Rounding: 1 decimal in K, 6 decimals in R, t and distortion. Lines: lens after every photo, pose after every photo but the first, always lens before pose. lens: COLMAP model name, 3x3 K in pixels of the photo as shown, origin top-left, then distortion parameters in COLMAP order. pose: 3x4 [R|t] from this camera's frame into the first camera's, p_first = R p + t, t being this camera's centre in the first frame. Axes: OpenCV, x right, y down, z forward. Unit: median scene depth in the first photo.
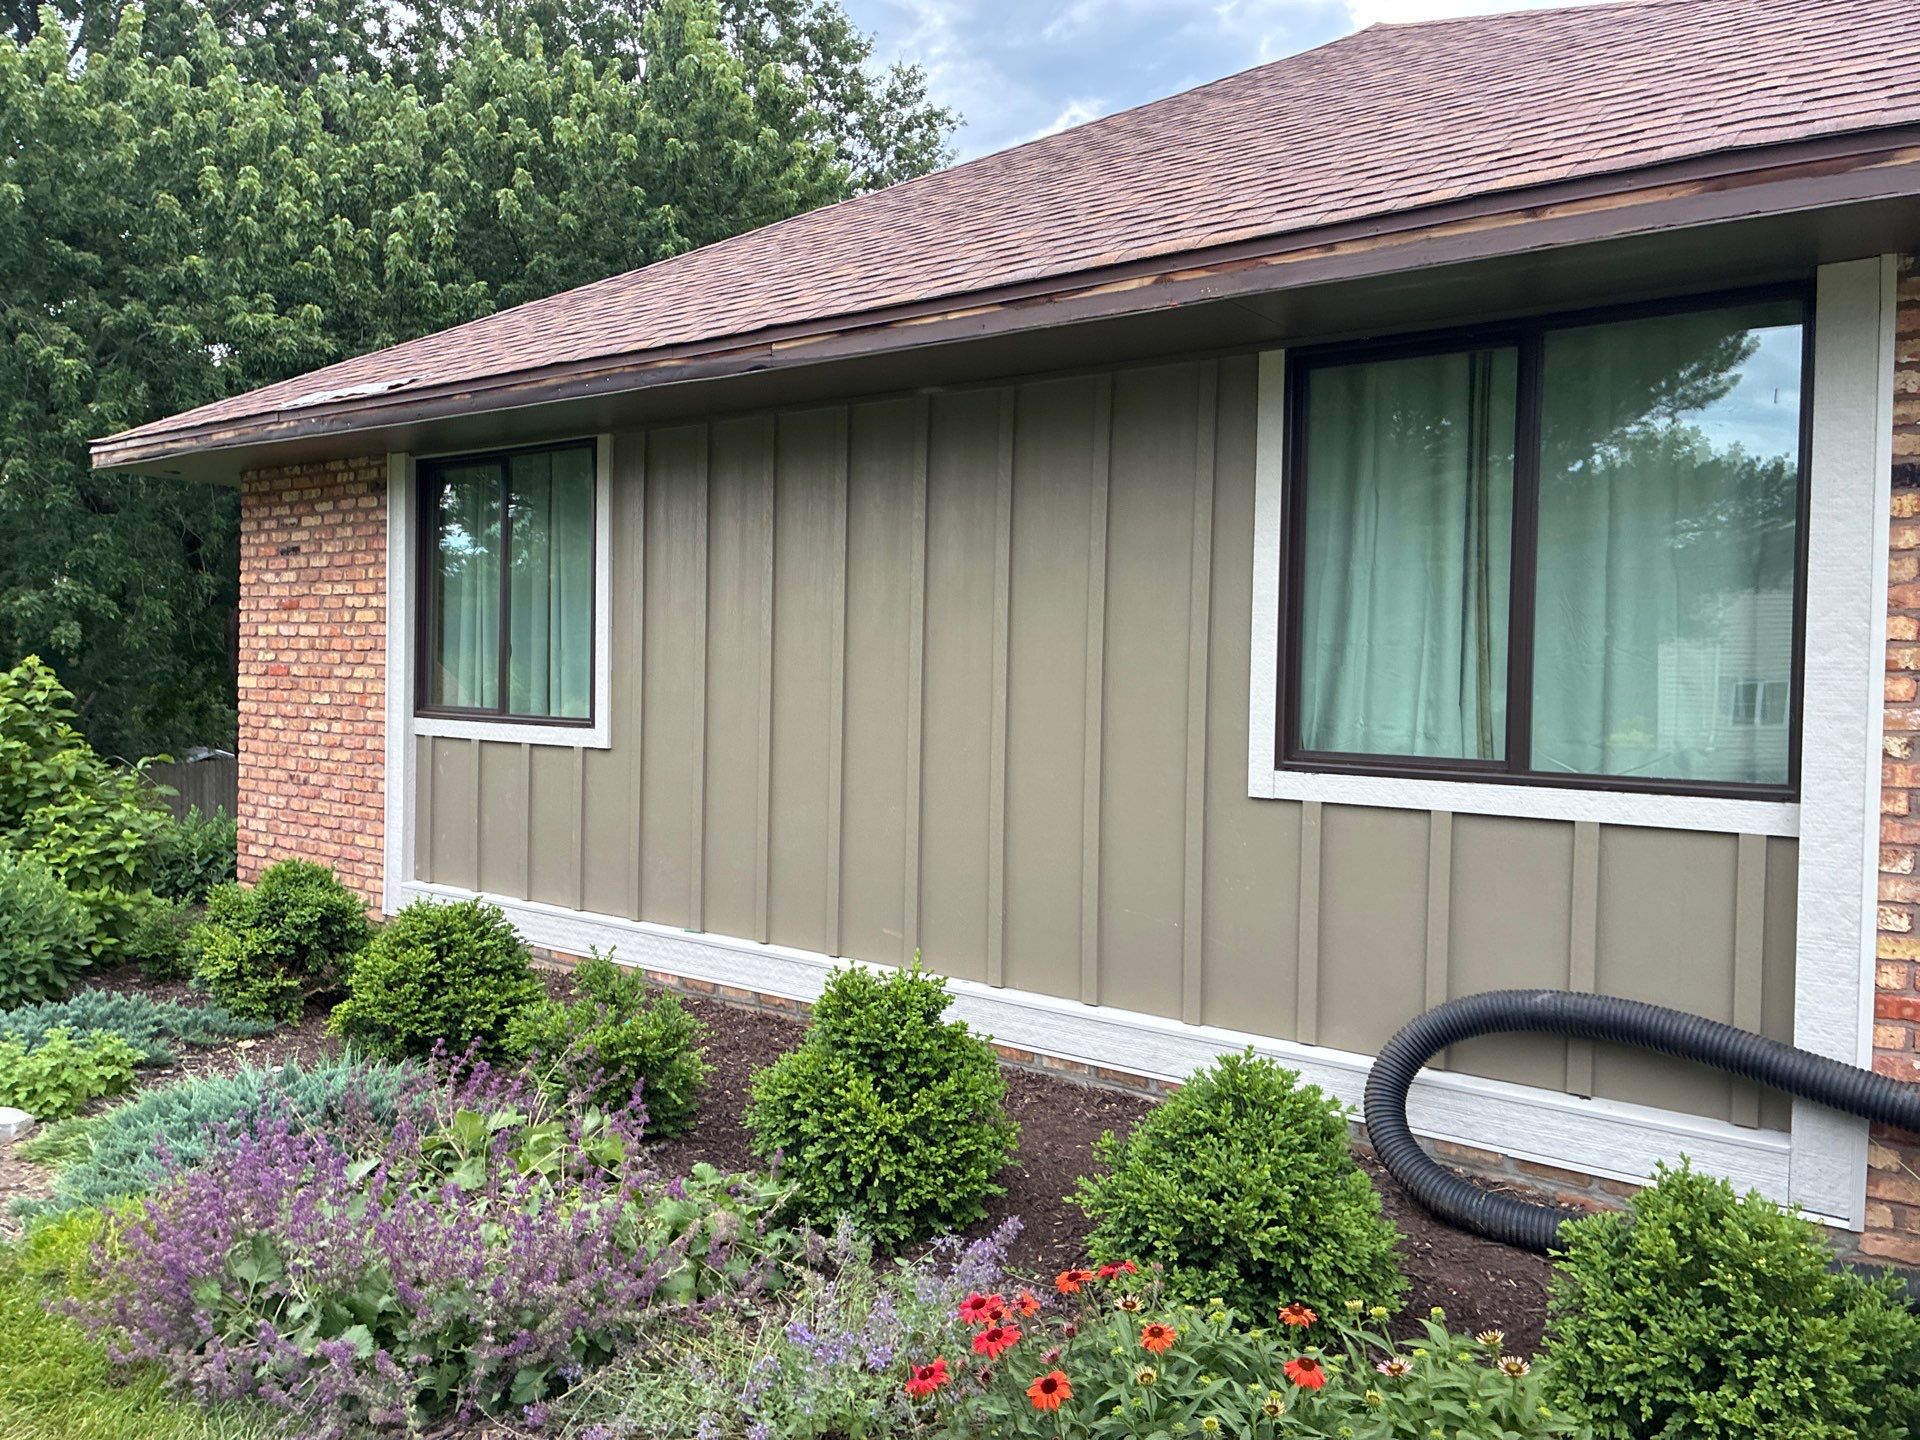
lens RADIAL K [[1508.6, 0, 965.8], [0, 1508.6, 721.2], [0, 0, 1]] dist [0.046149, -0.056851]
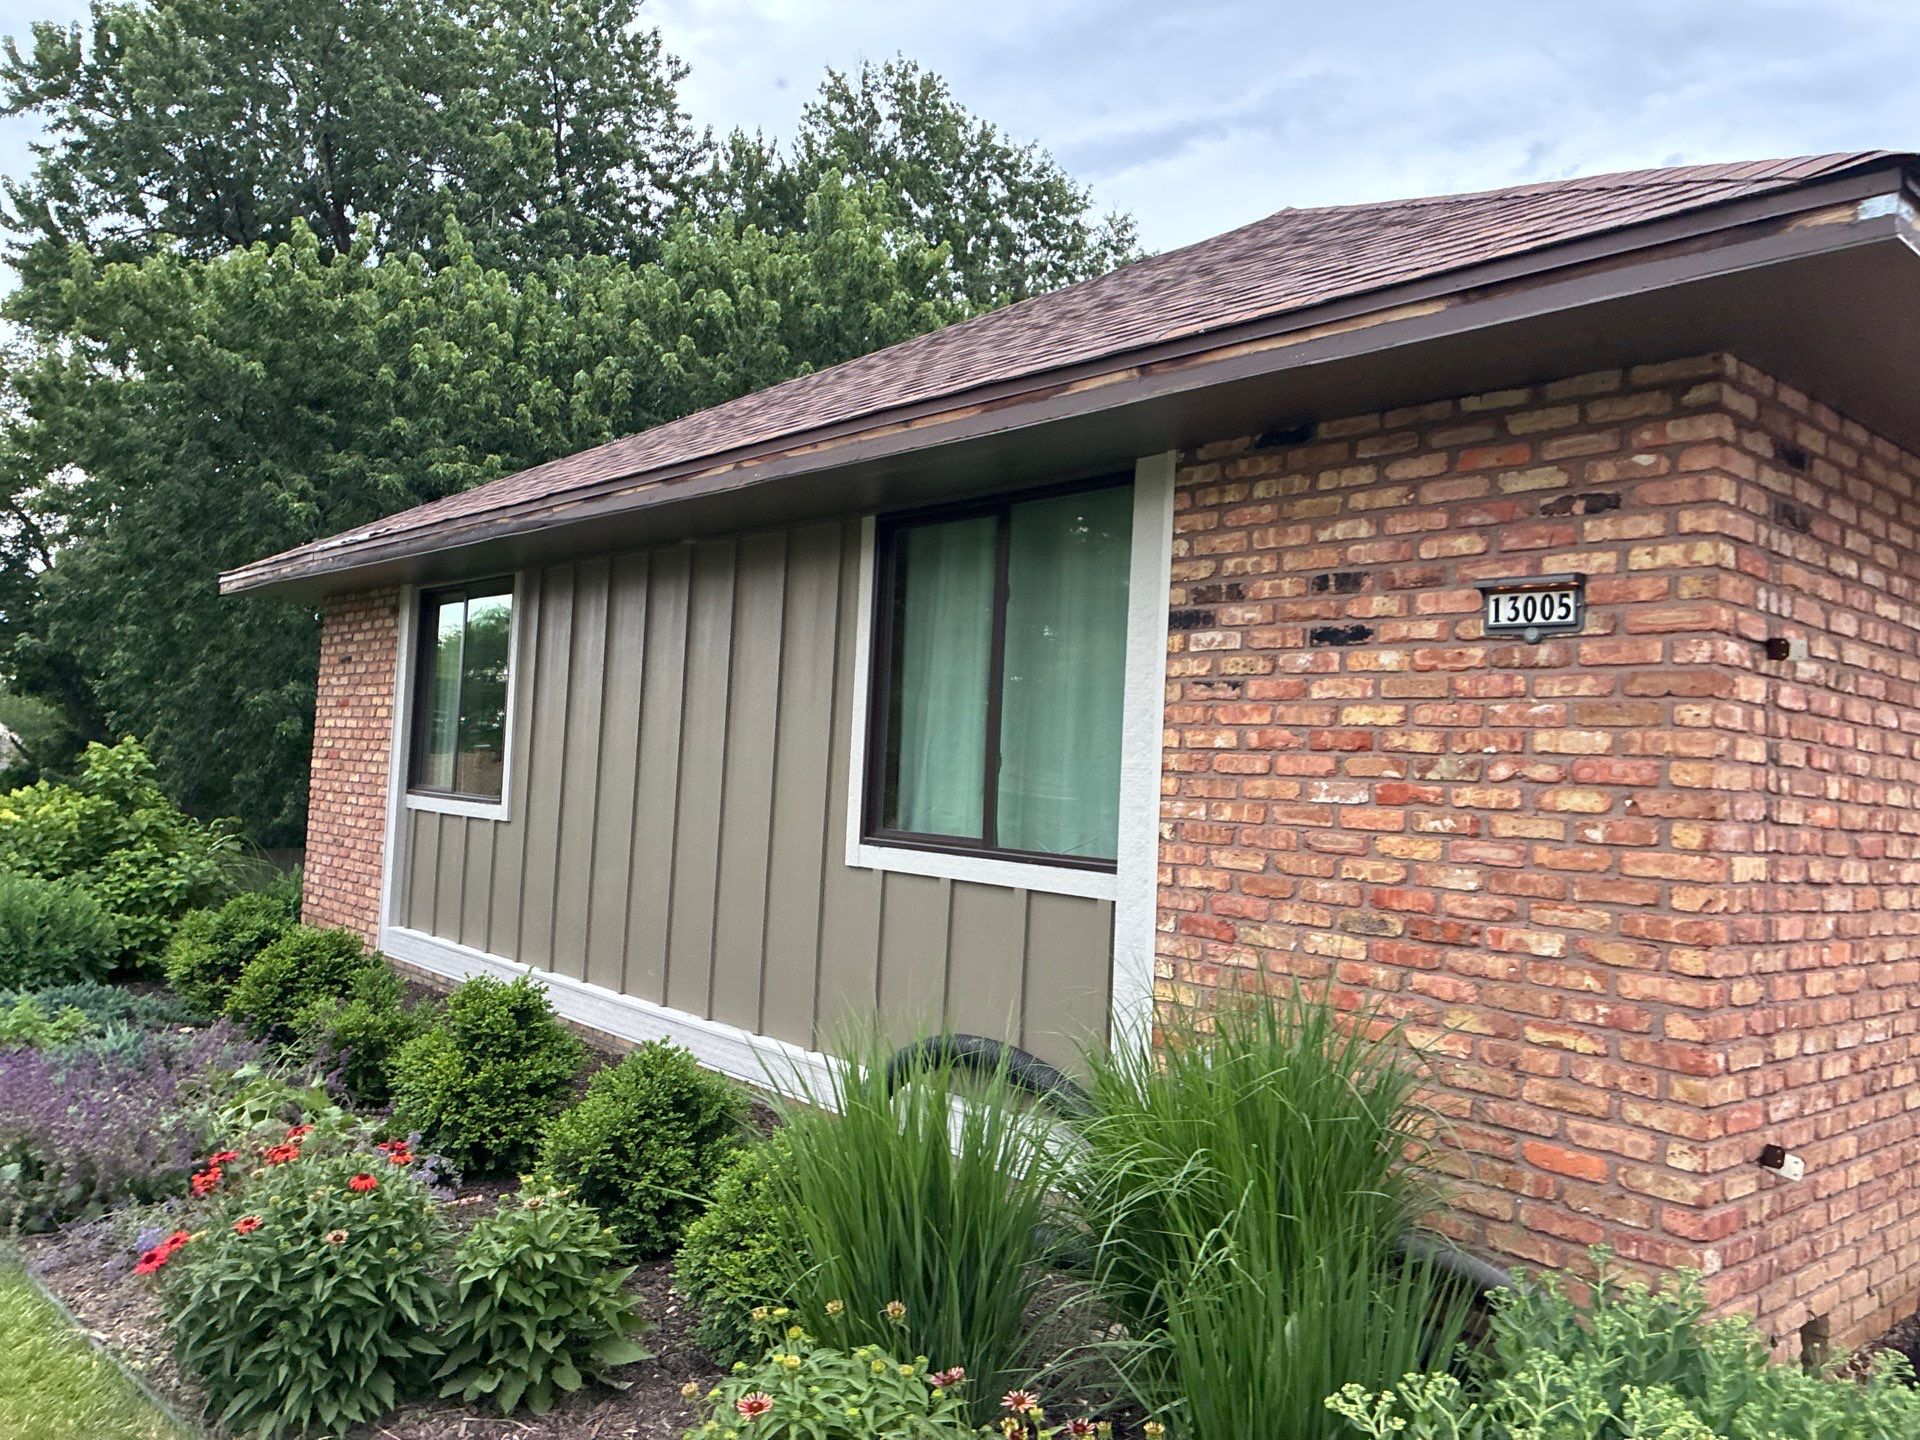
lens RADIAL K [[1508.6, 0, 947.9], [0, 1508.6, 717.5], [0, 0, 1]] dist [0.046149, -0.056851]
pose [[0.978614, 0.023223, -0.204391, 0.311616], [-0.039526, 0.996321, -0.076046, 0.011535], [0.201873, 0.082498, 0.975931, -0.126332]]
